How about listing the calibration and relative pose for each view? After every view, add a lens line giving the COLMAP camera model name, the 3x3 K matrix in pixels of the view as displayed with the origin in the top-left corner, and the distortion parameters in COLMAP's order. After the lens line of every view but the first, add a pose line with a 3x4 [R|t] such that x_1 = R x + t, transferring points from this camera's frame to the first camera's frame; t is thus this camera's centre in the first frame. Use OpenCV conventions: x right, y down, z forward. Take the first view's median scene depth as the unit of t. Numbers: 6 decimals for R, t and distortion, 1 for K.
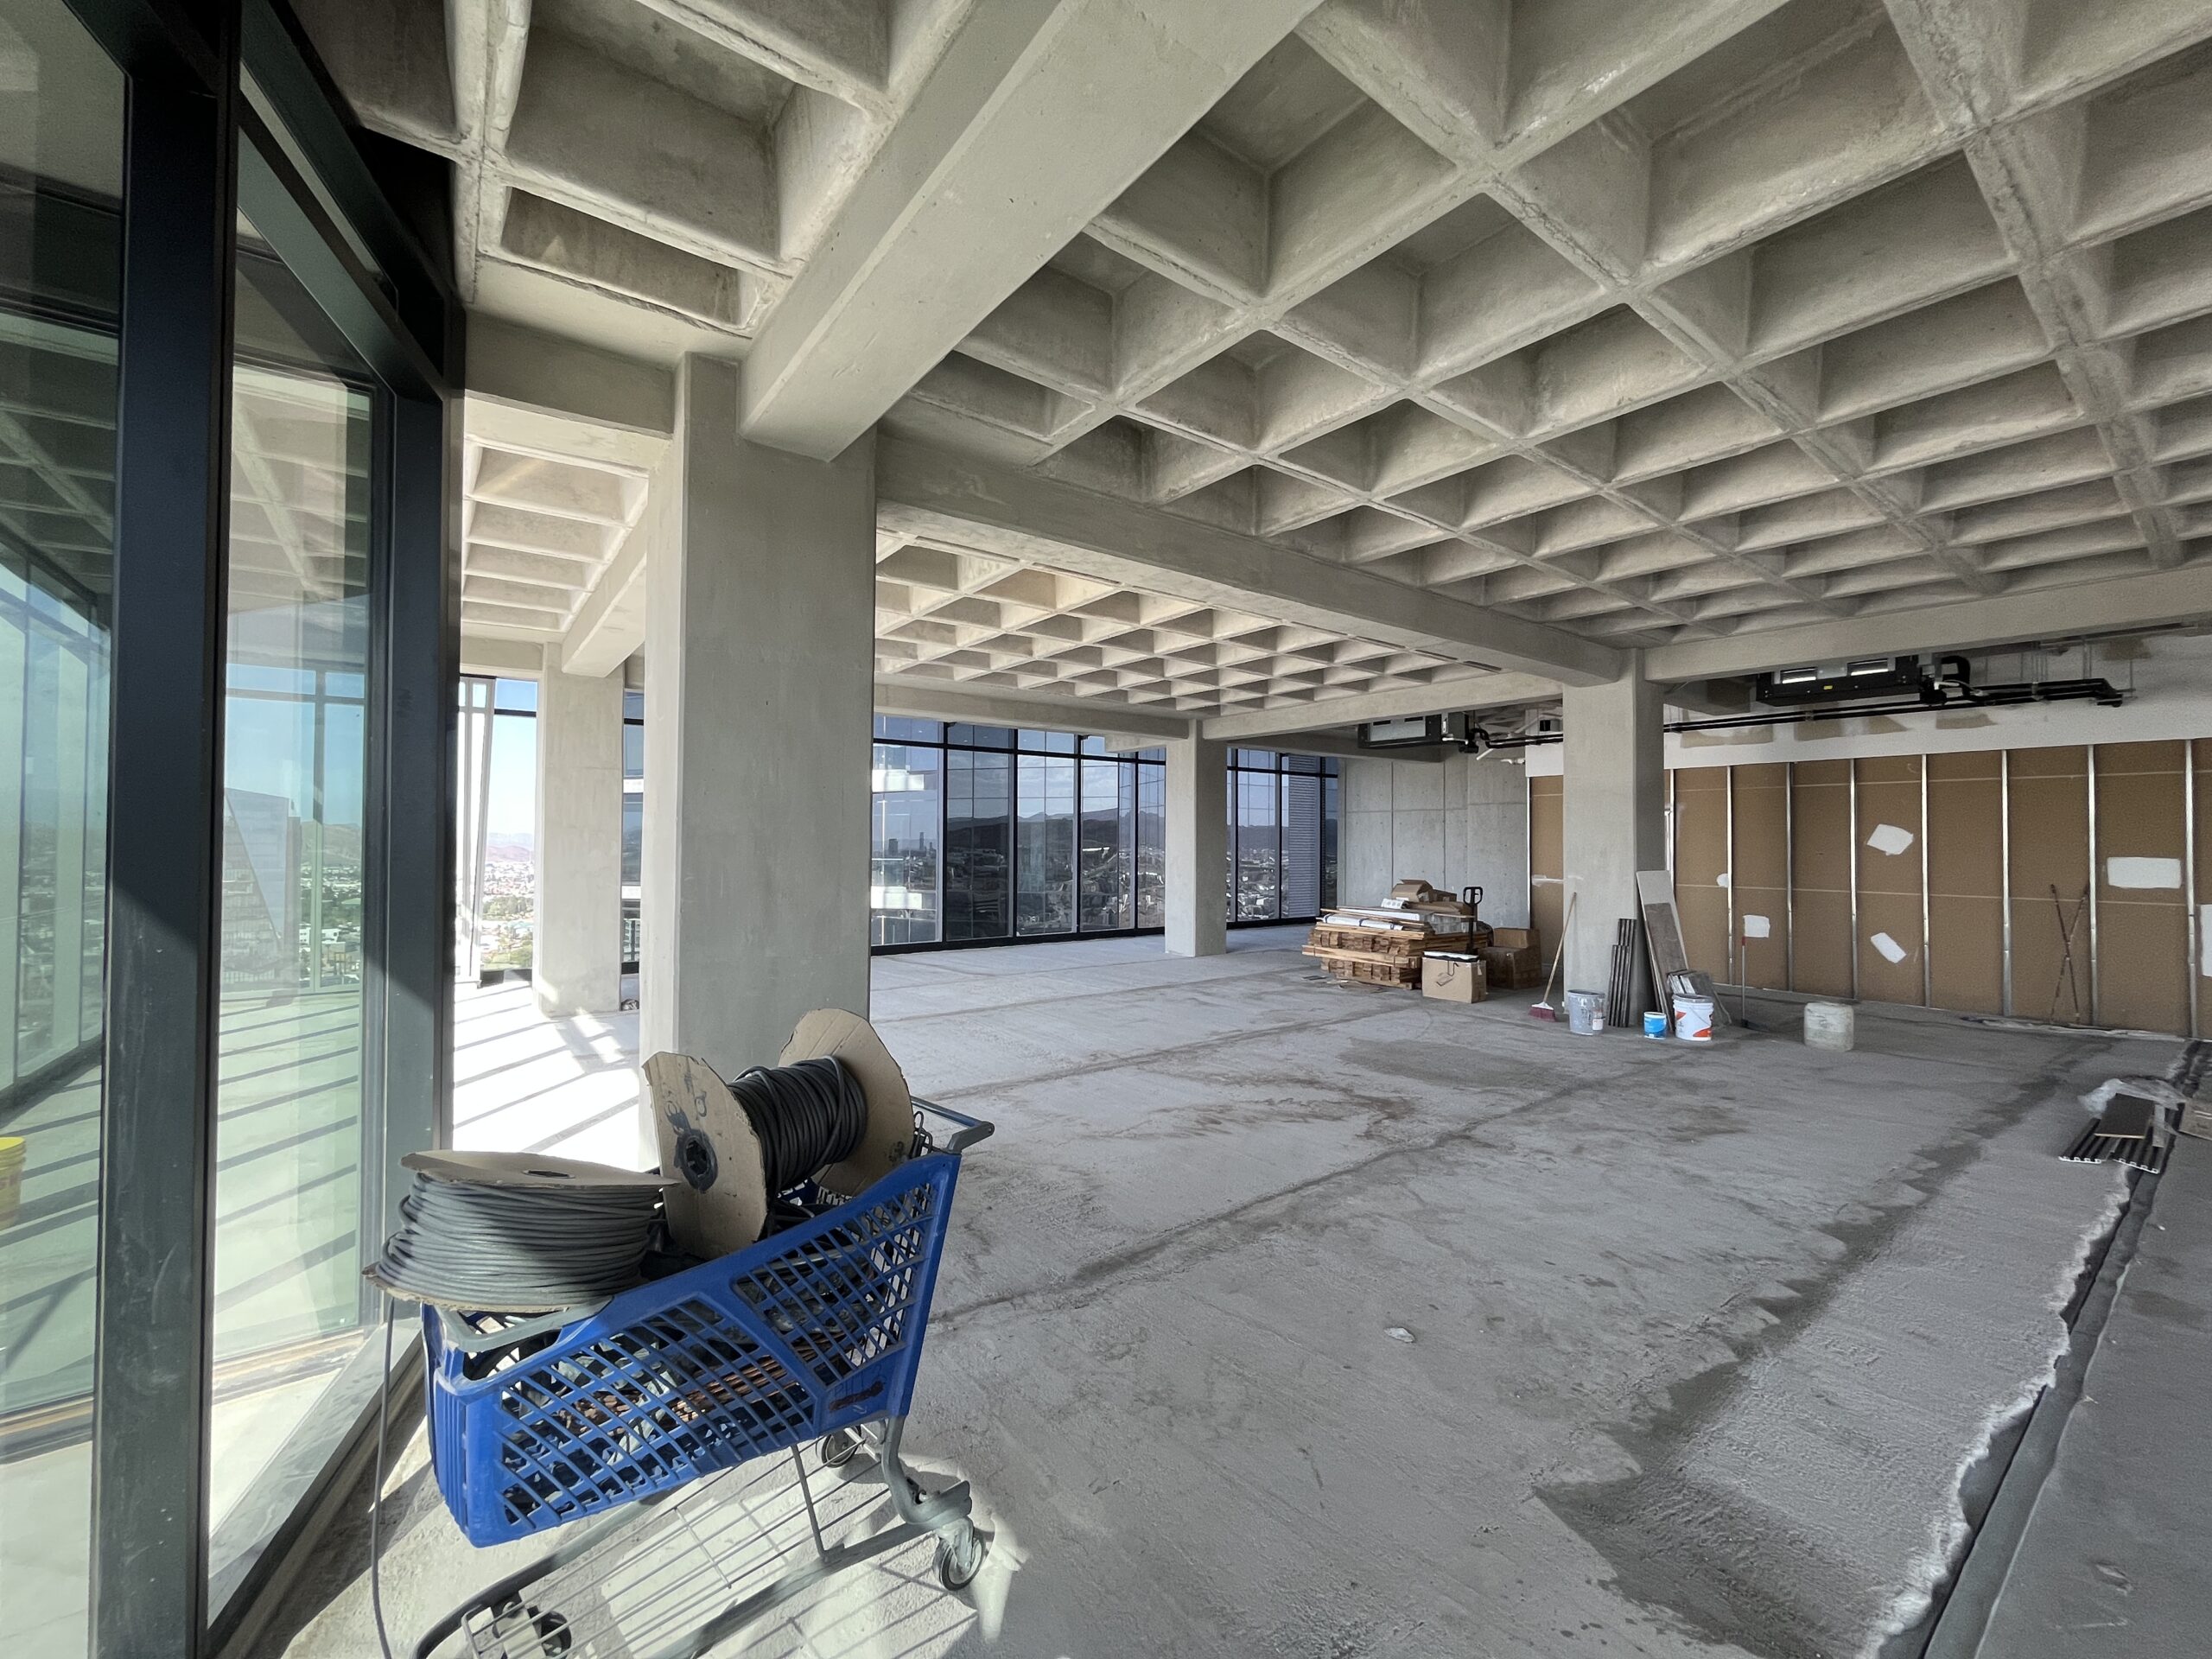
lens RADIAL K [[892.4, 0, 1113.0], [0, 892.4, 823.1], [0, 0, 1]] dist [-0.001236, -0.000372]
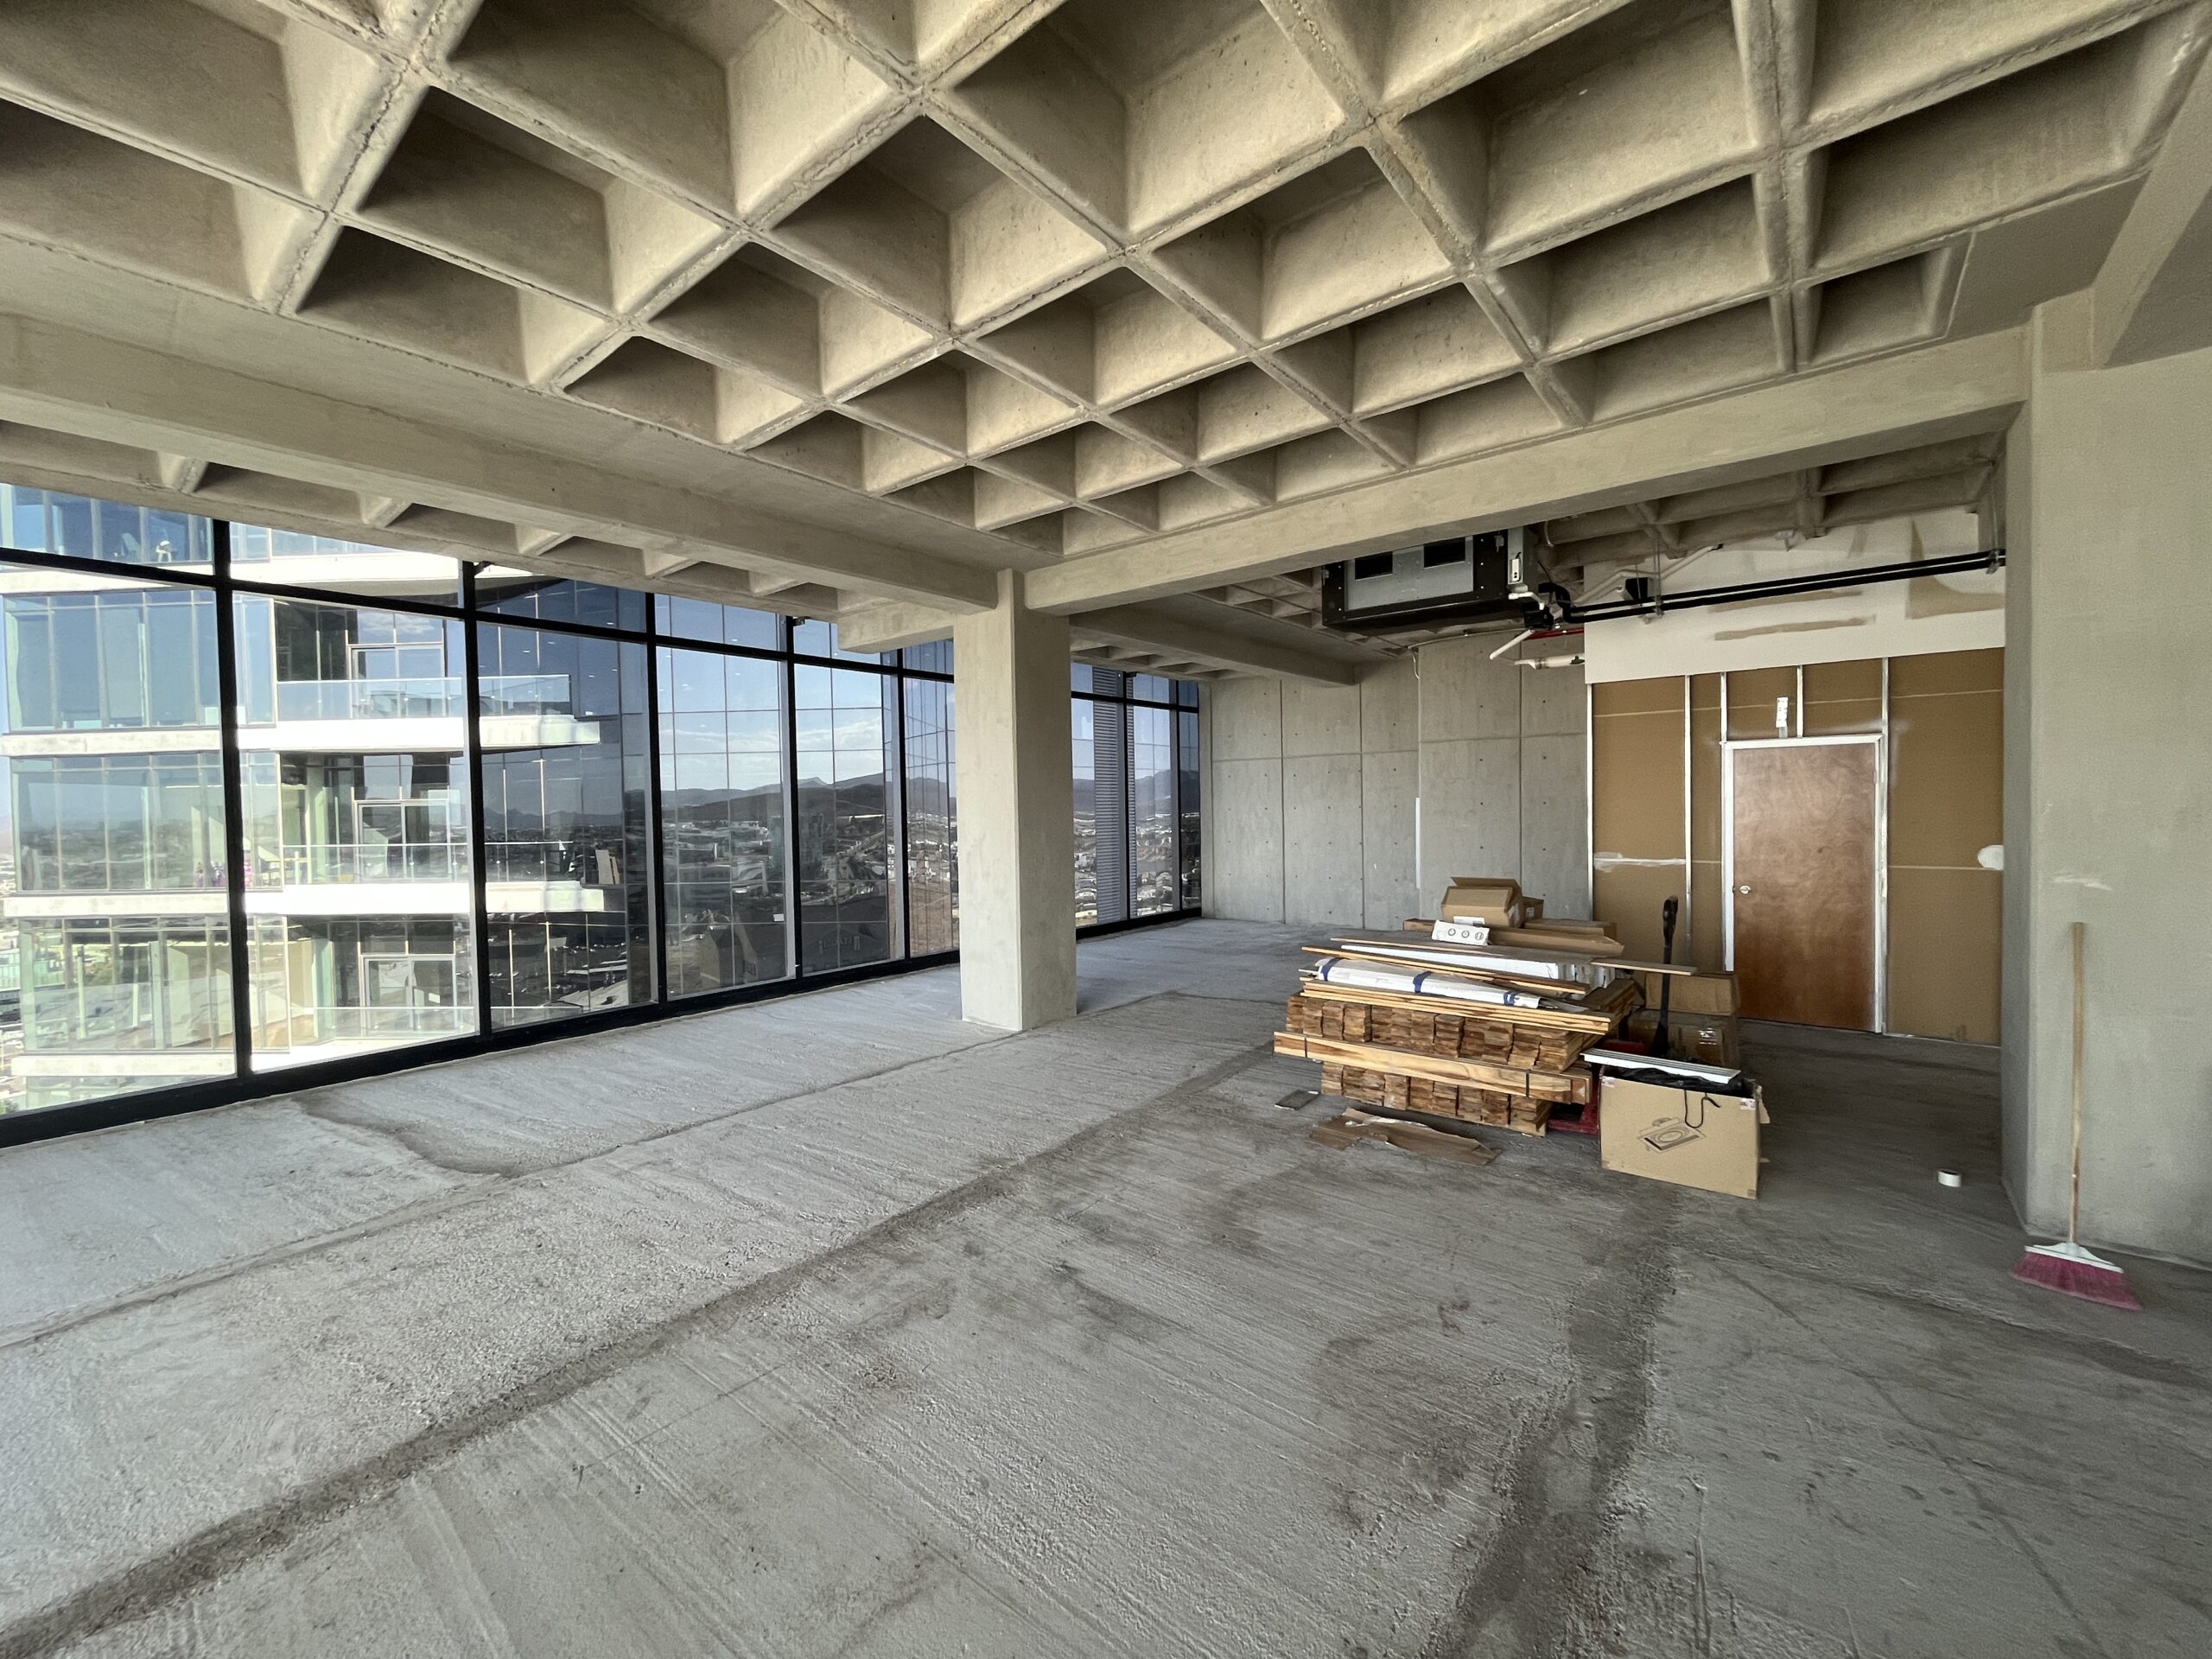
lens RADIAL K [[892.4, 0, 1115.3], [0, 892.4, 831.5], [0, 0, 1]] dist [-0.001236, -0.000372]
pose [[0.969143, -0.030782, 0.244570, 0.027541], [0.018633, 0.998482, 0.051837, 0.010423], [-0.245794, -0.045680, 0.968245, 0.642478]]
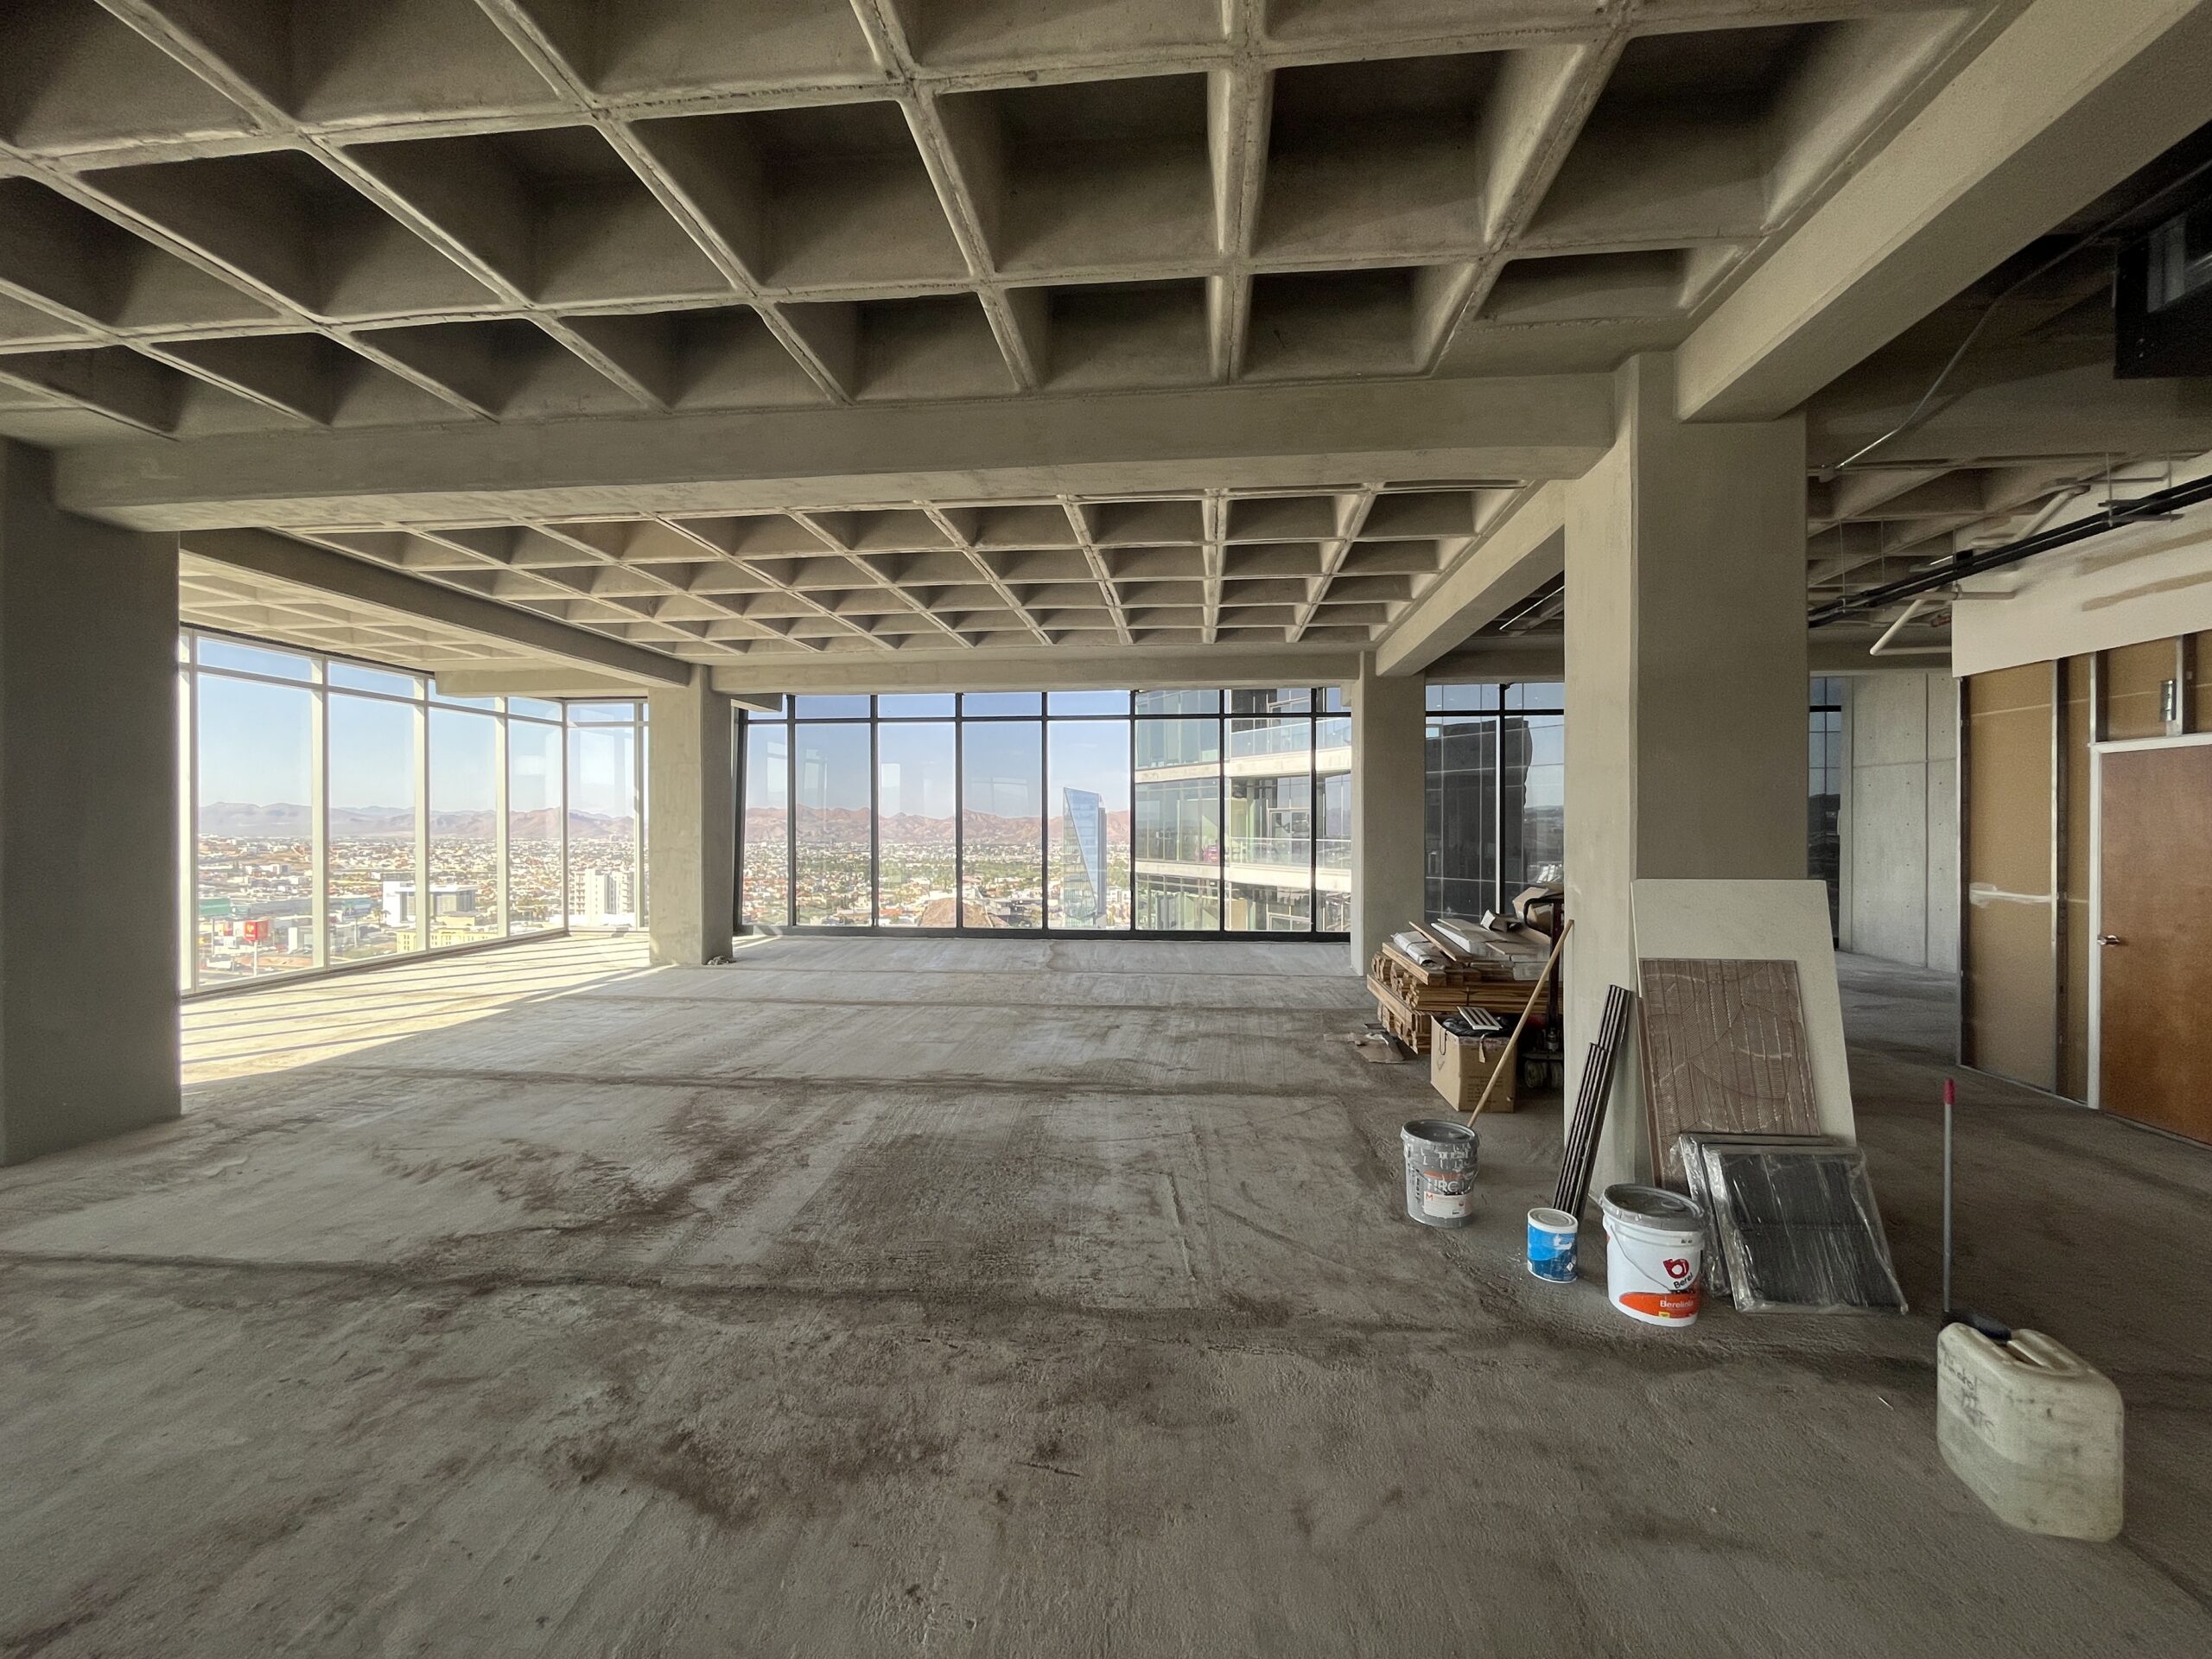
lens RADIAL K [[892.4, 0, 1110.2], [0, 892.4, 831.3], [0, 0, 1]] dist [-0.001236, -0.000372]
pose [[0.732273, -0.000845, -0.681010, 0.572983], [0.020924, 0.999555, 0.021259, 0.013987], [0.680689, -0.029817, 0.731965, 0.428963]]
